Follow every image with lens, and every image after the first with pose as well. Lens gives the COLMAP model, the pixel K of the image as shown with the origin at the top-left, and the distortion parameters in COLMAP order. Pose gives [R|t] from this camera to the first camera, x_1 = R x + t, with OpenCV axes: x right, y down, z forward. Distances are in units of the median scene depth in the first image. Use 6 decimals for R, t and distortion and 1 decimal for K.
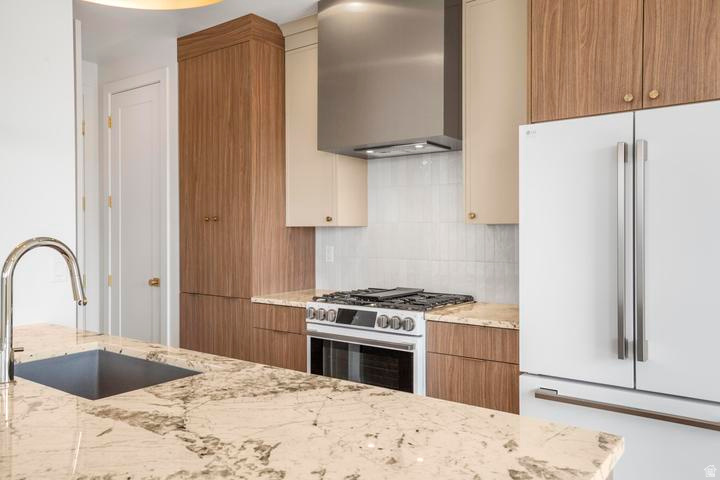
lens RADIAL K [[571.2, 0, 359.8], [0, 571.2, 239.7], [0, 0, 1]] dist [0.045421, 0.001976]
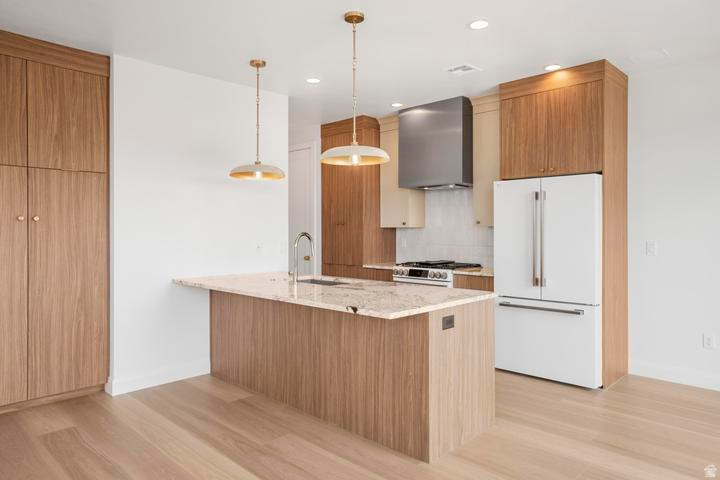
lens RADIAL K [[499.9, 0, 358.9], [0, 499.9, 225.5], [0, 0, 1]] dist [0.003189, 0.000947]
pose [[0.991683, 0.000295, -0.128702, 0.010420], [-0.003330, 0.999721, -0.023366, 0.009488], [0.128659, 0.023600, 0.991408, -0.691093]]
